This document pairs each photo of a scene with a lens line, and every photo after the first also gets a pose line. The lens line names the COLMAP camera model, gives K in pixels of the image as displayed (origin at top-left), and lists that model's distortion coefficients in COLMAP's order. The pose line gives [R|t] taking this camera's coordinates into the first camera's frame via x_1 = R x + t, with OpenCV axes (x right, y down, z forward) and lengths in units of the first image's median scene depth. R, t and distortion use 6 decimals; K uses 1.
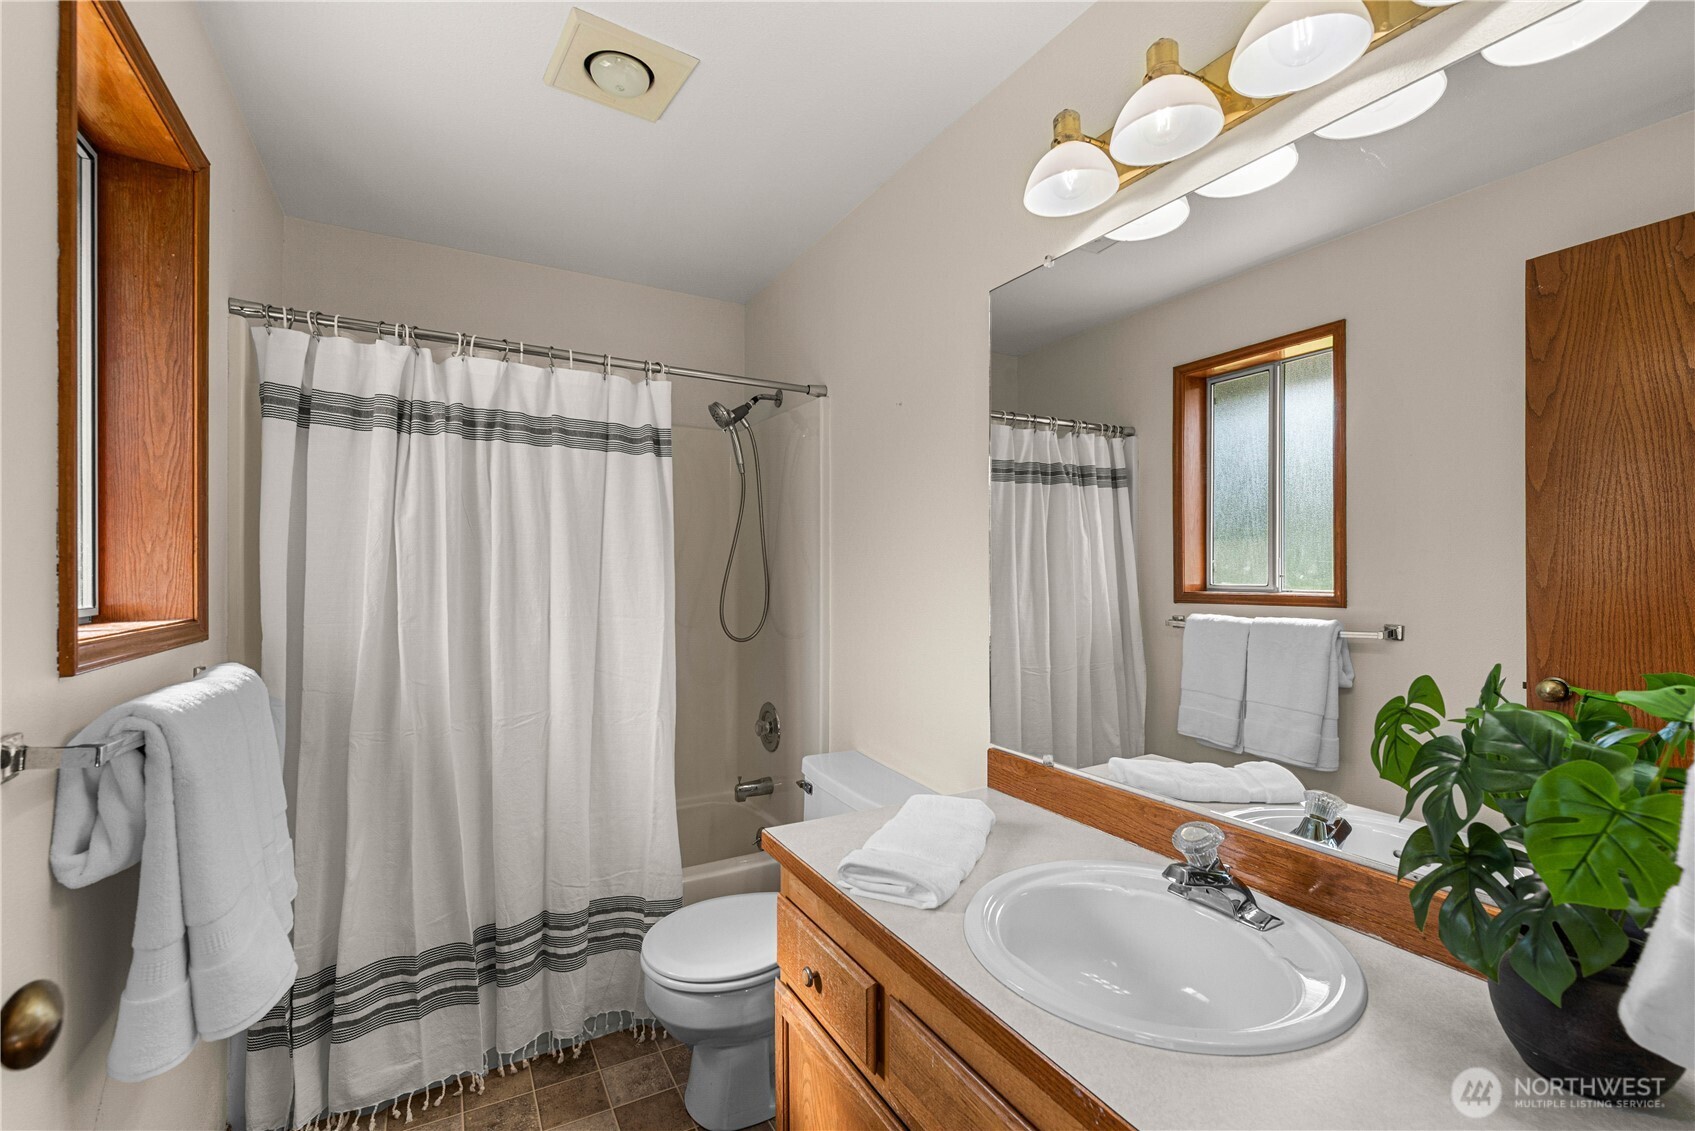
lens RADIAL K [[744.3, 0, 845.8], [0, 744.3, 570.1], [0, 0, 1]] dist [0.001532, 0.000116]
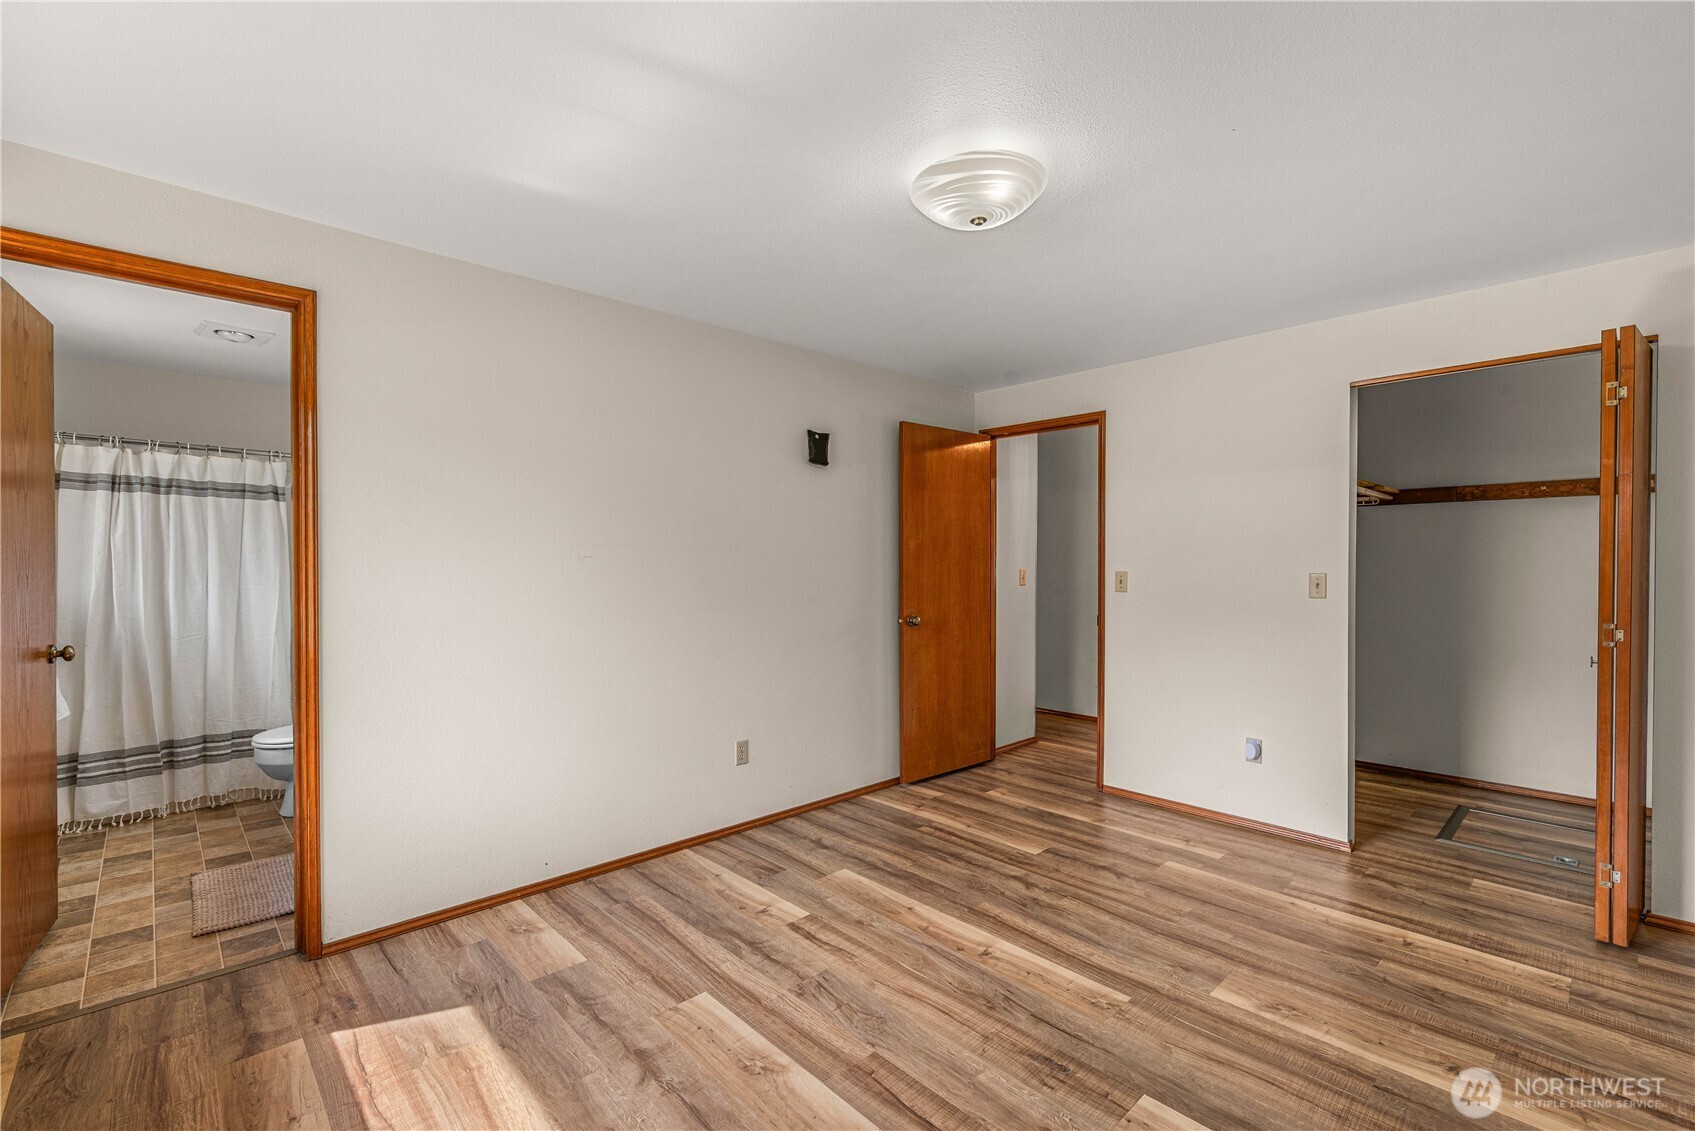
lens RADIAL K [[744.3, 0, 850.2], [0, 744.3, 569.5], [0, 0, 1]] dist [0.001532, 0.000116]
pose [[0.968752, 0.000975, 0.248028, 0.782855], [-0.004082, 0.999920, 0.012014, -0.007815], [-0.247996, -0.012651, 0.968678, -1.364311]]
